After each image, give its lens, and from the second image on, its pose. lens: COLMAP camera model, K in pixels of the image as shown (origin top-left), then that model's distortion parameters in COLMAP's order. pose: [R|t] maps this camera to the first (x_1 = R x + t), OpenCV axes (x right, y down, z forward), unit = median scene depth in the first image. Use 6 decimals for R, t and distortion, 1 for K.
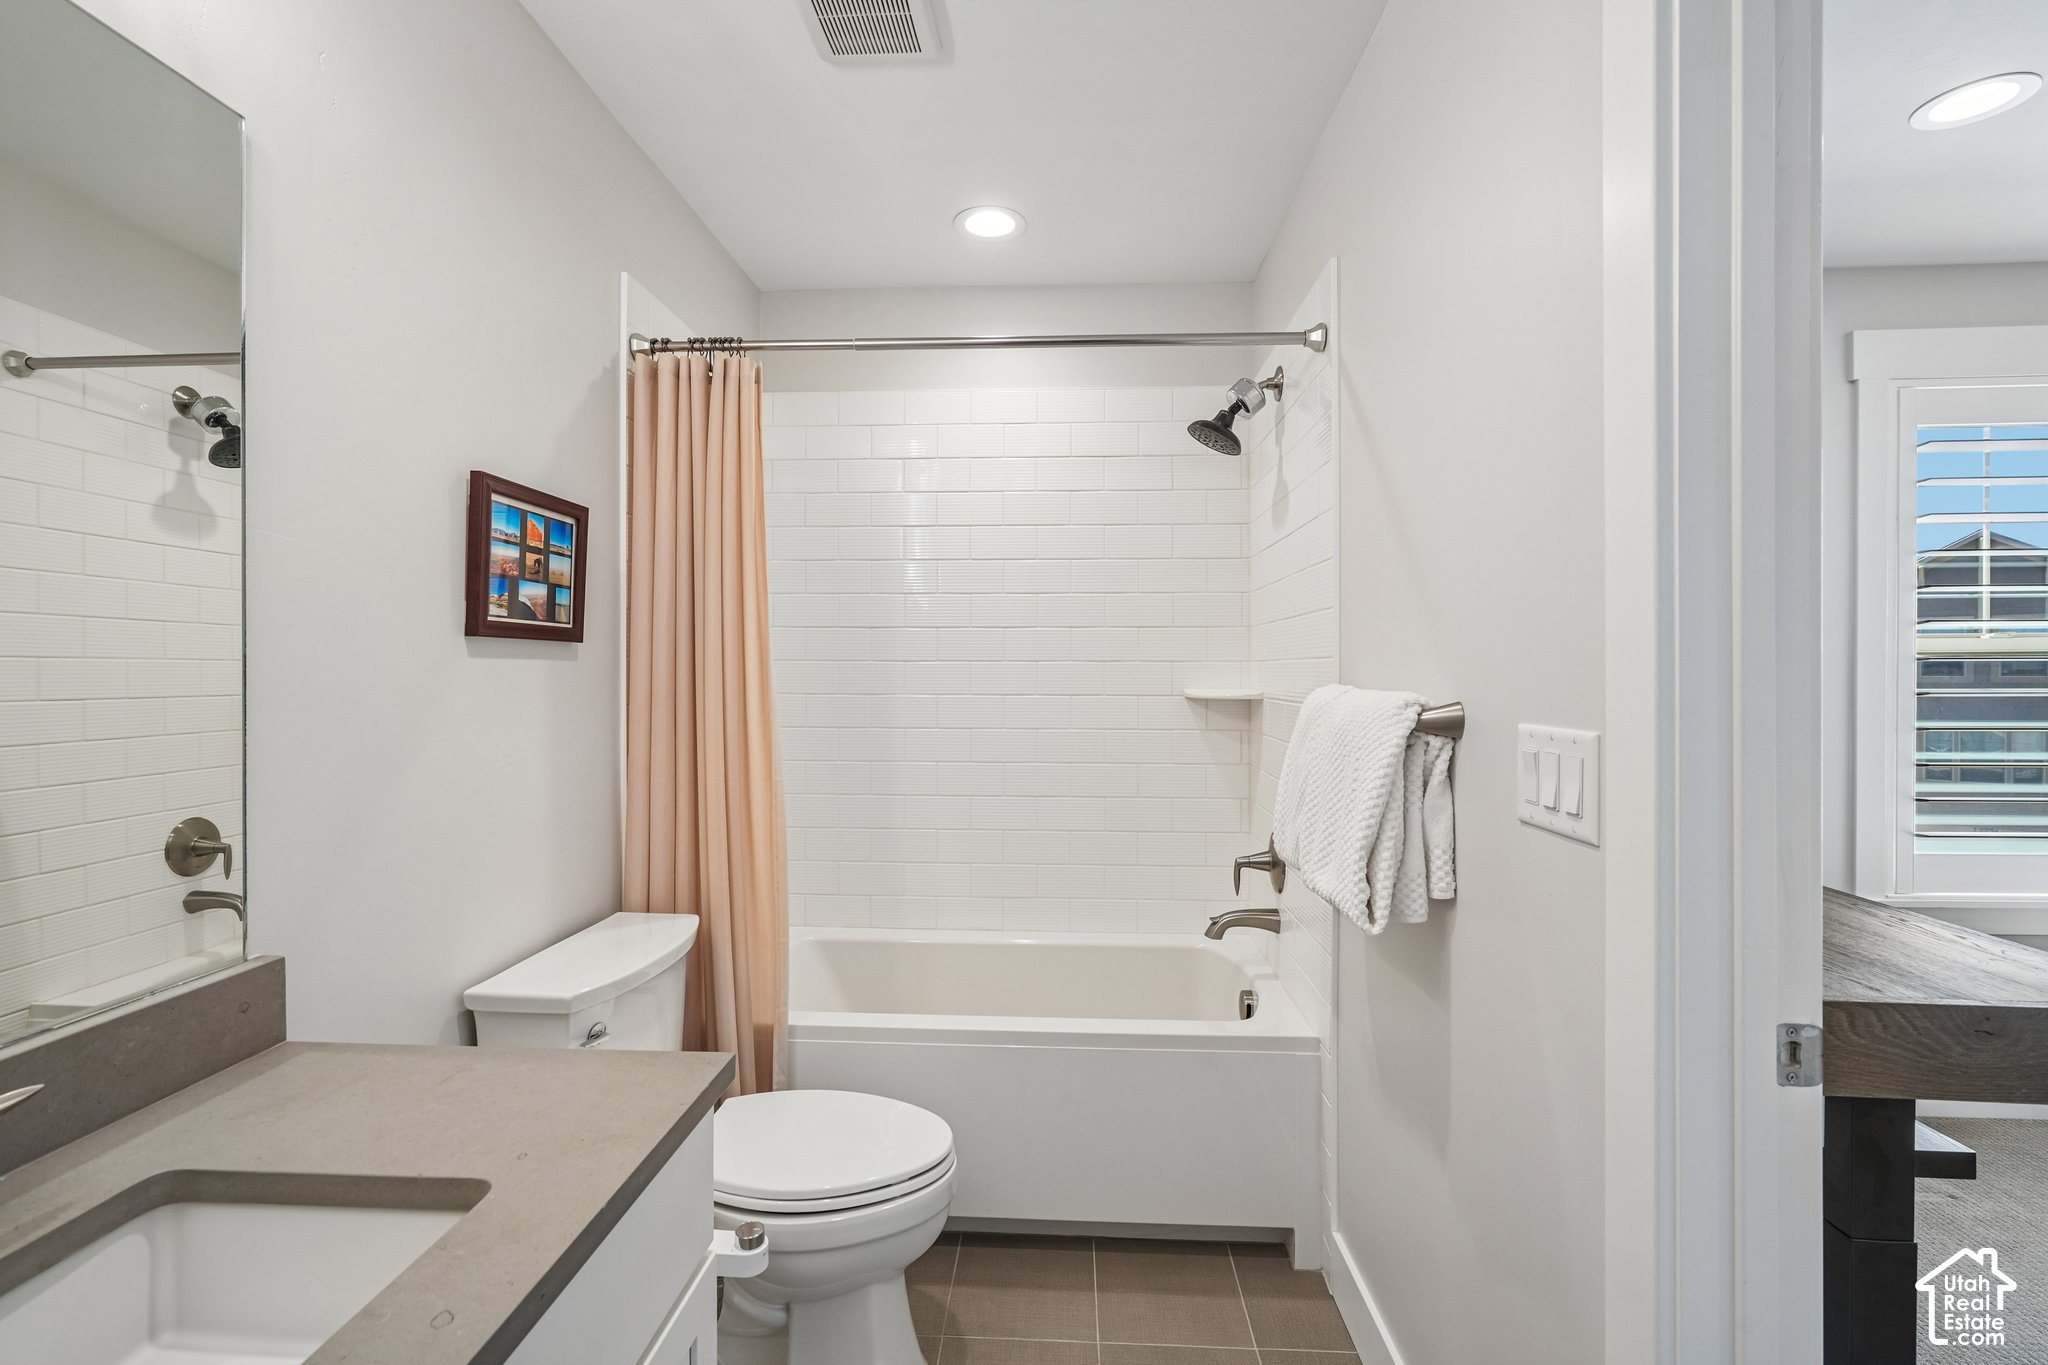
lens RADIAL K [[925.8, 0, 1014.1], [0, 925.8, 684.1], [0, 0, 1]] dist [-0.004069, 0.001344]
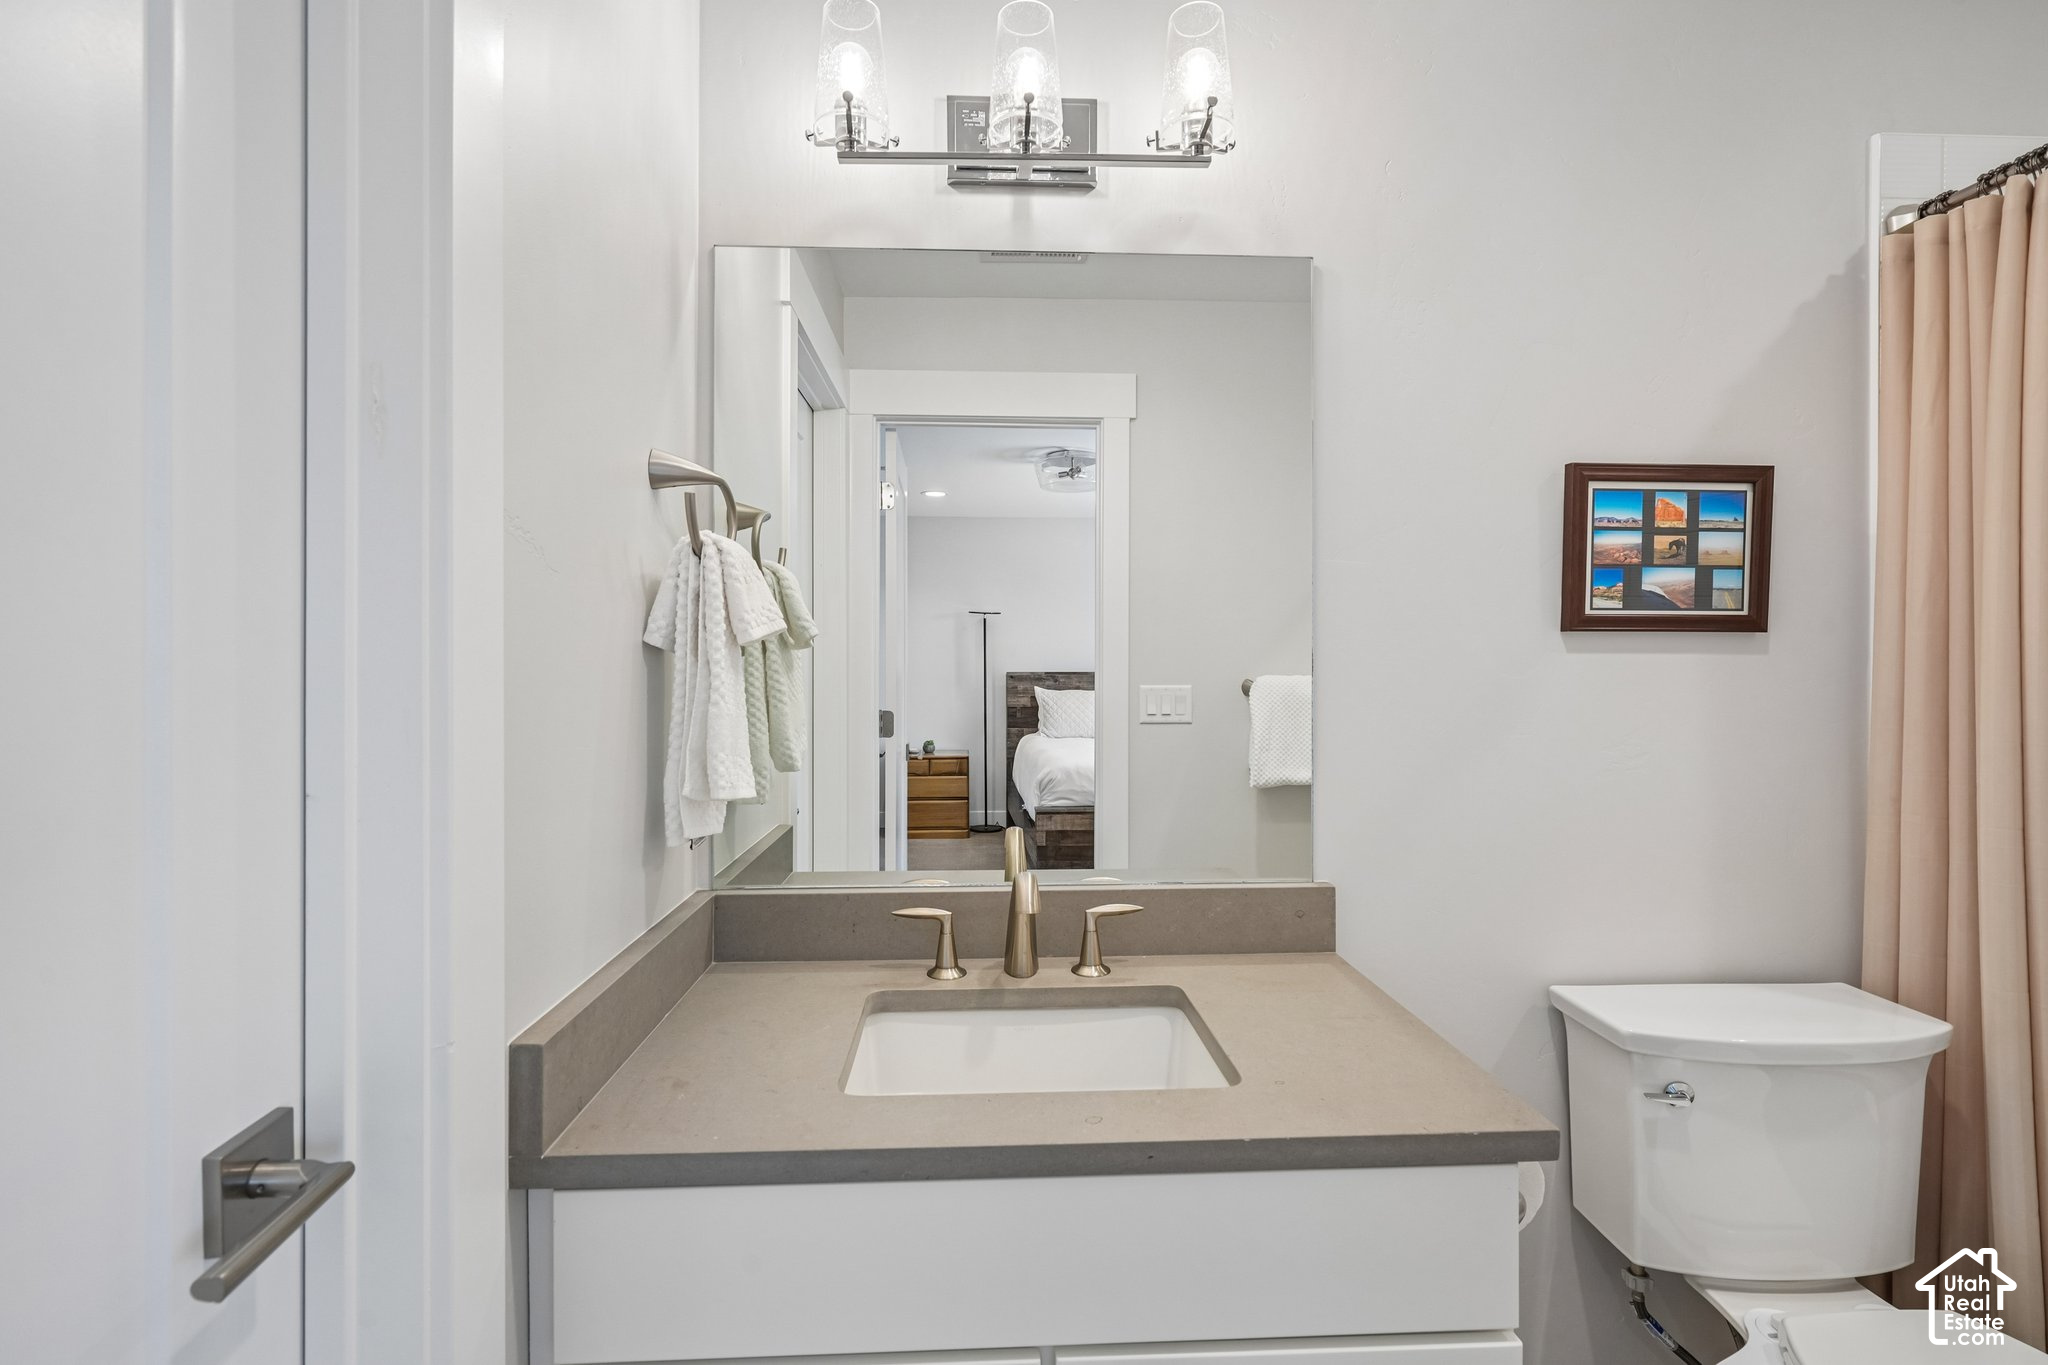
lens RADIAL K [[925.8, 0, 1013.9], [0, 925.8, 672.7], [0, 0, 1]] dist [-0.004069, 0.001344]
pose [[0.095884, 0.003200, -0.995387, 0.310585], [-0.015135, 0.999884, 0.001757, -0.000456], [0.995277, 0.014897, 0.095921, 0.289029]]
